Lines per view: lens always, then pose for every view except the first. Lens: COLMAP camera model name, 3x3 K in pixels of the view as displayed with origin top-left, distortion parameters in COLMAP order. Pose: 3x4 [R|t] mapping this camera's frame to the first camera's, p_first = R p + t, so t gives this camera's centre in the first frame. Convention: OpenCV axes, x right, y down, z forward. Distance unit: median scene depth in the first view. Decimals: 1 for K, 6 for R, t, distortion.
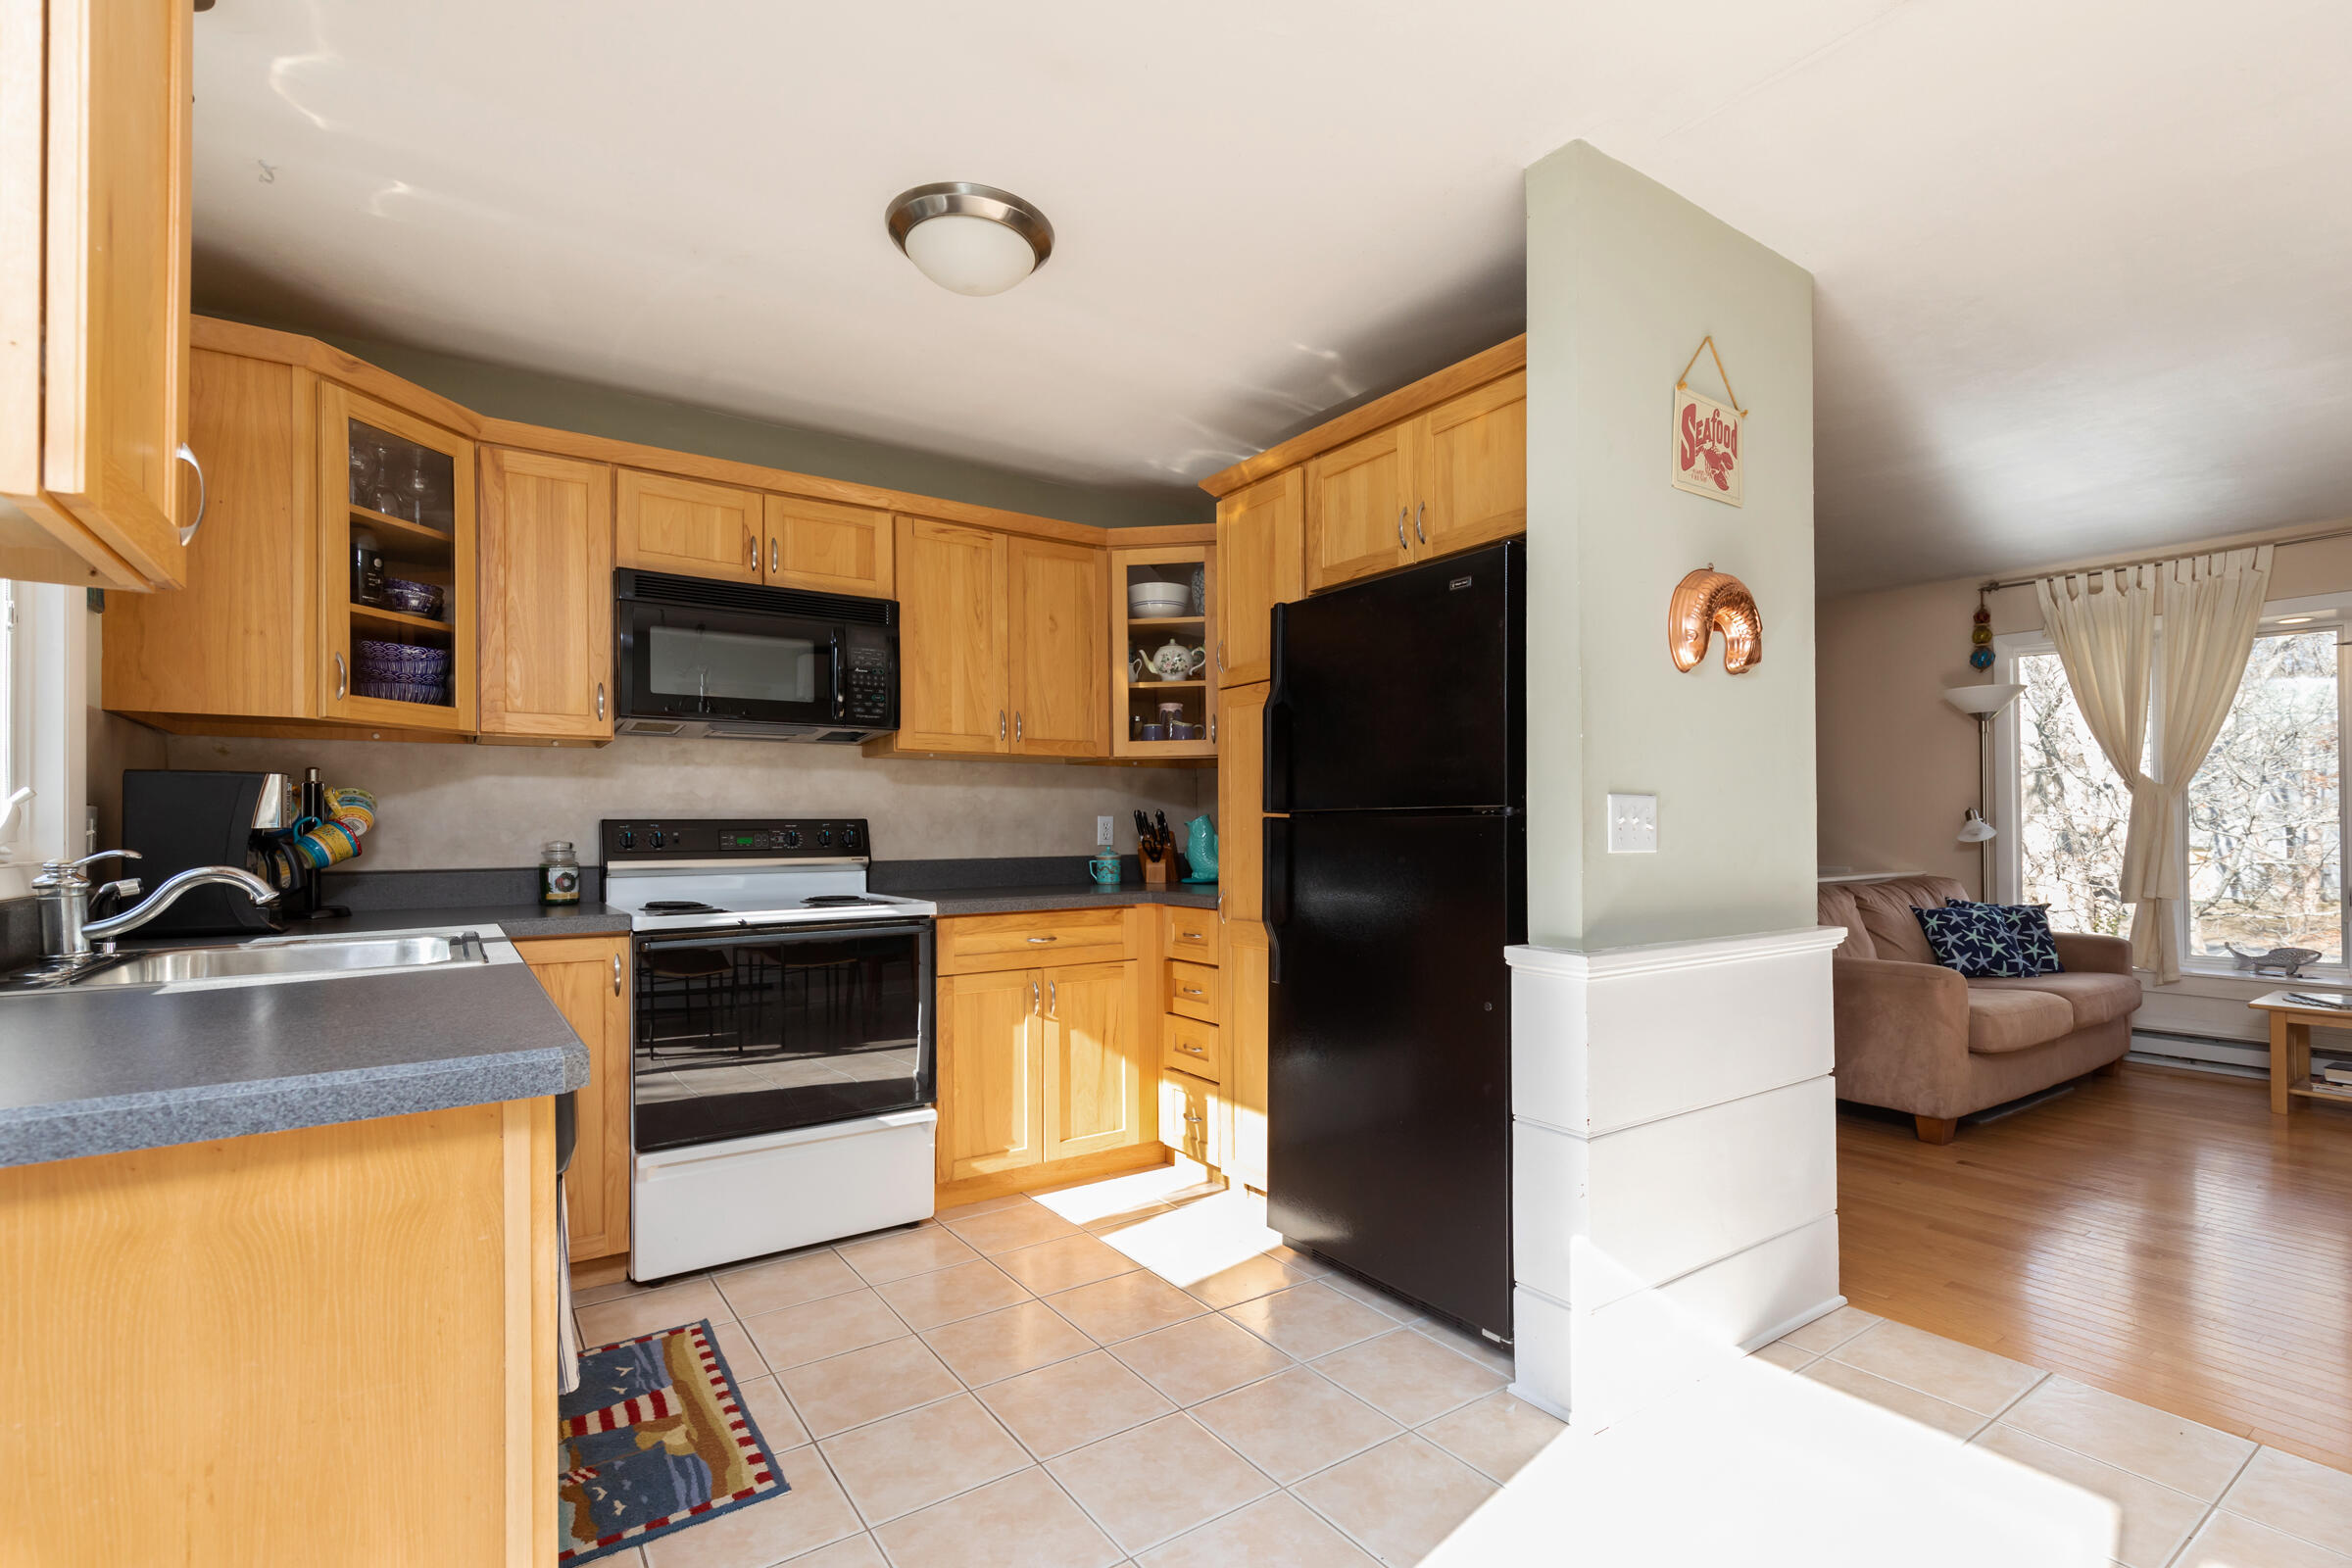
lens RADIAL K [[1071.4, 0, 1185.2], [0, 1071.4, 821.4], [0, 0, 1]] dist [0.001837, -0.000147]
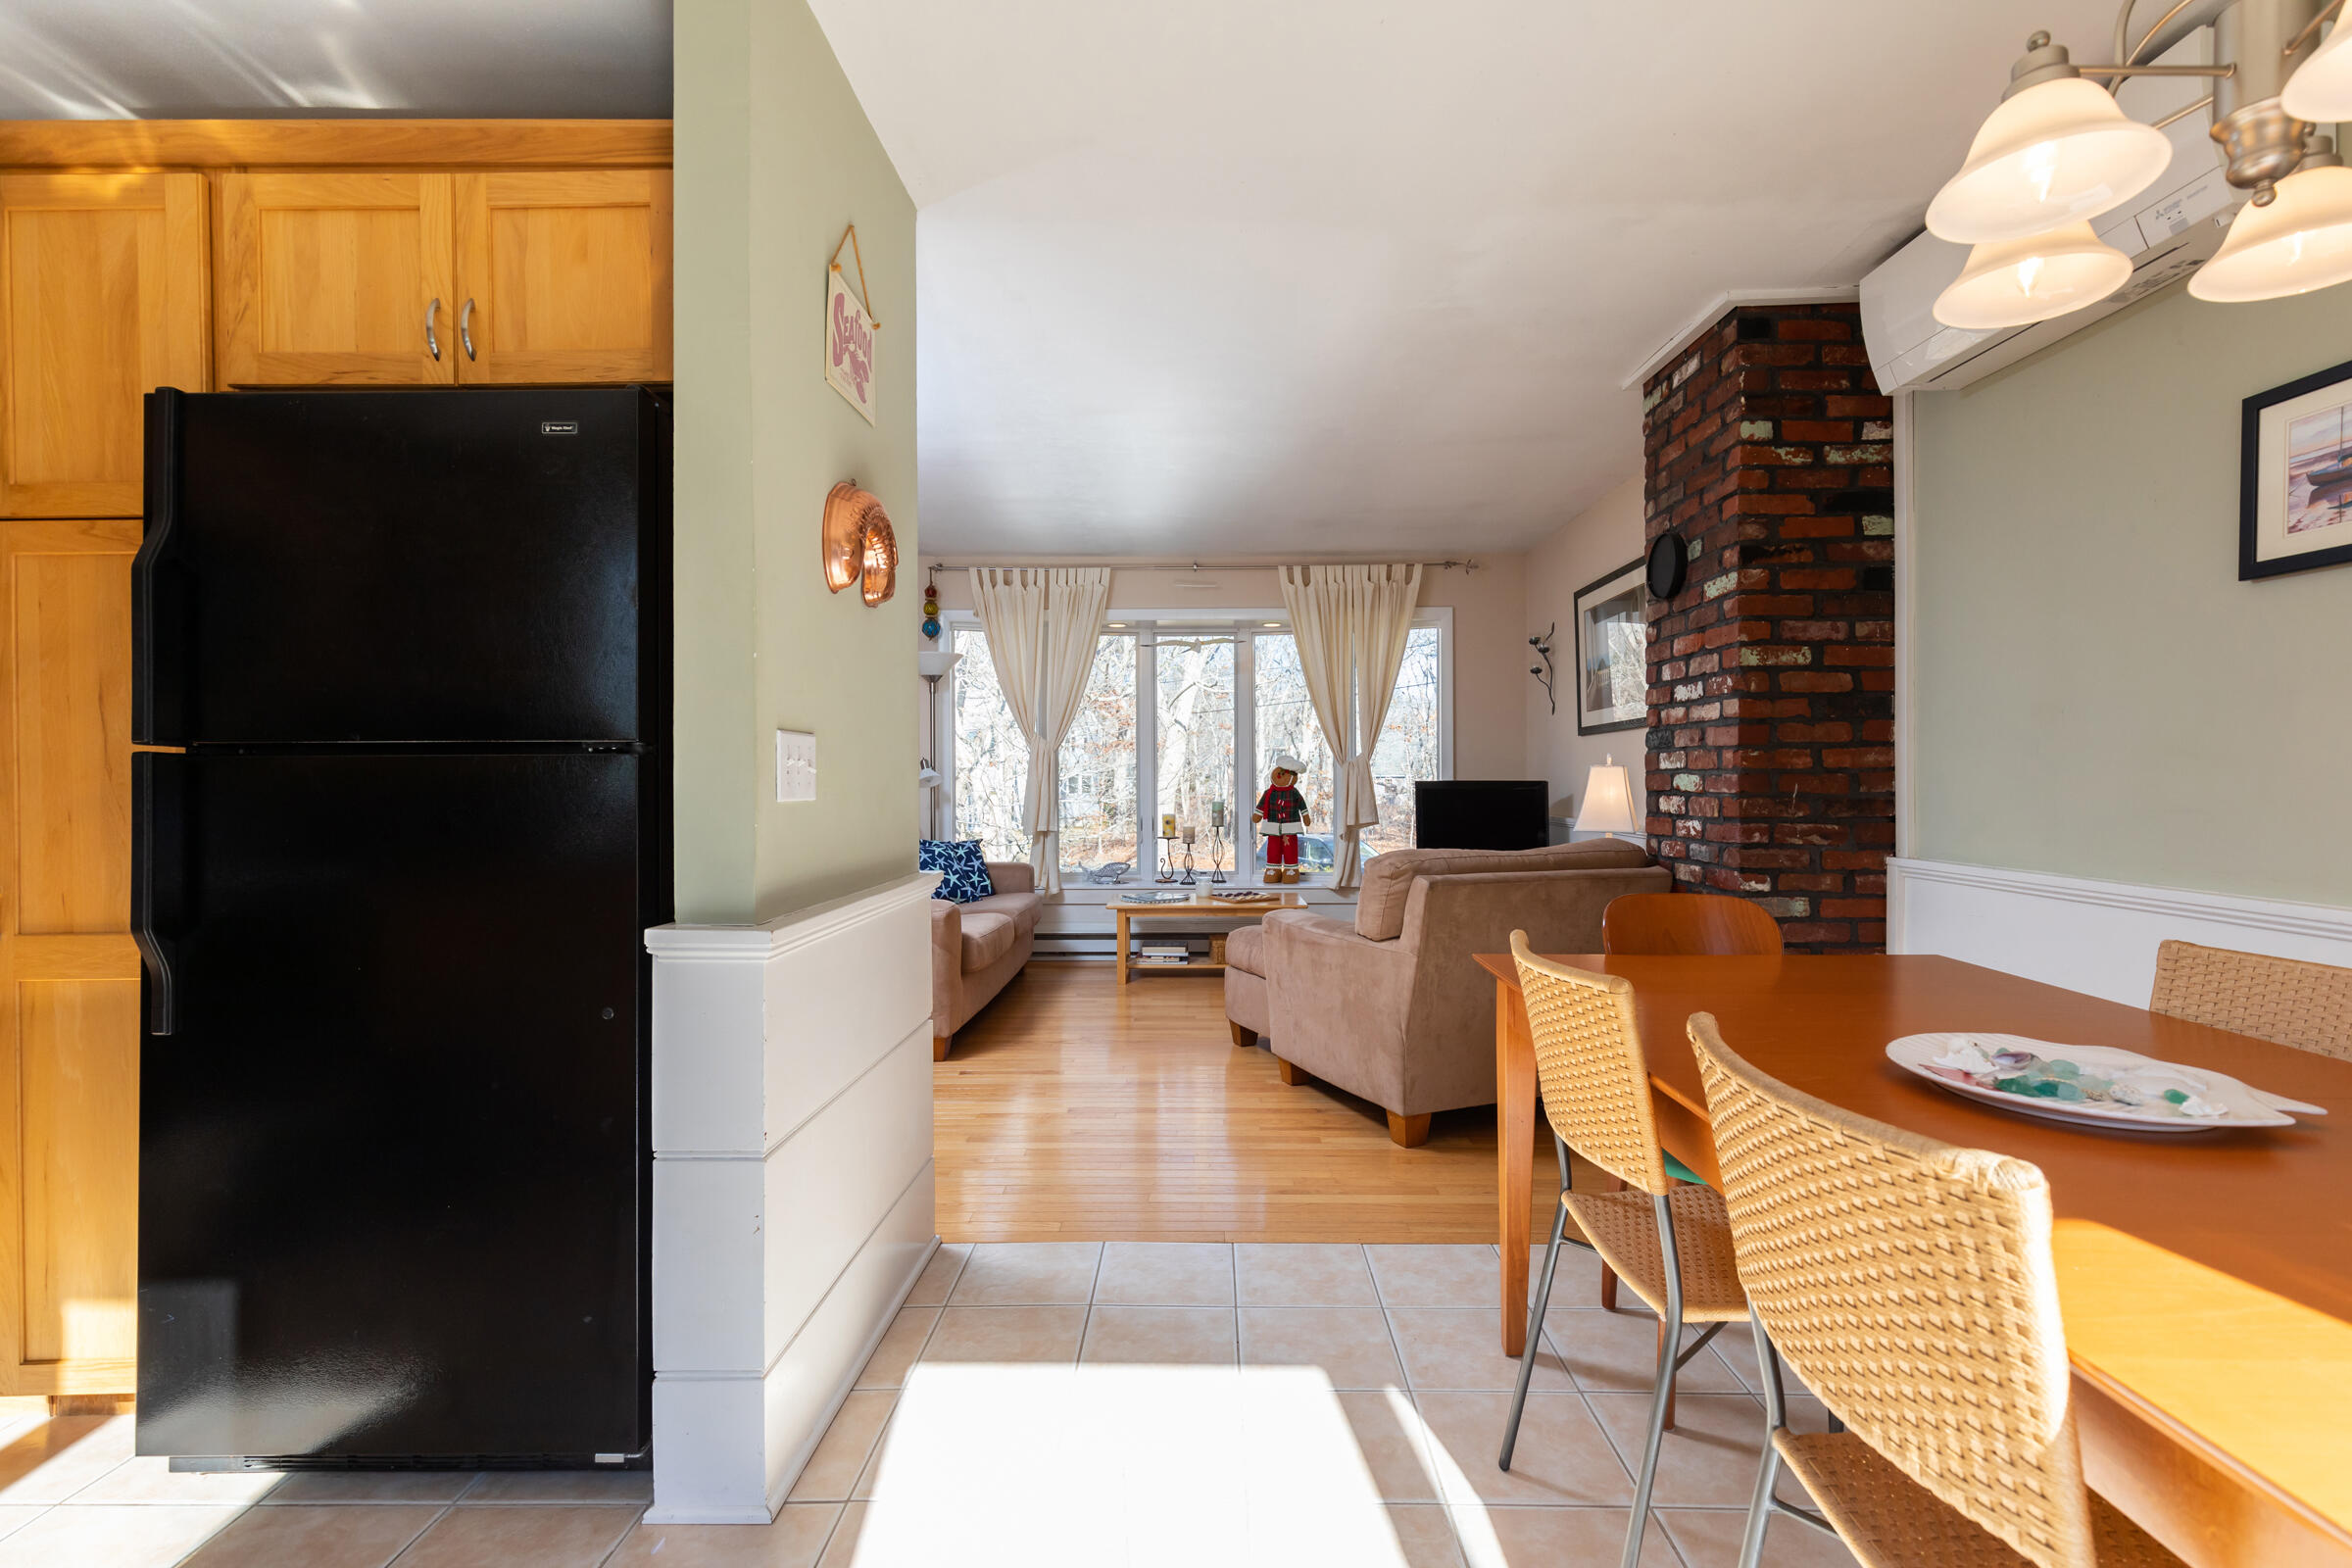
lens RADIAL K [[1076.4, 0, 1182.8], [0, 1076.4, 780.3], [0, 0, 1]] dist [0.004181, 0.000473]
pose [[0.579705, -0.002548, 0.814822, -0.073688], [-0.004297, 0.999972, 0.006184, 0.005230], [-0.814815, -0.007087, 0.579678, 0.202753]]
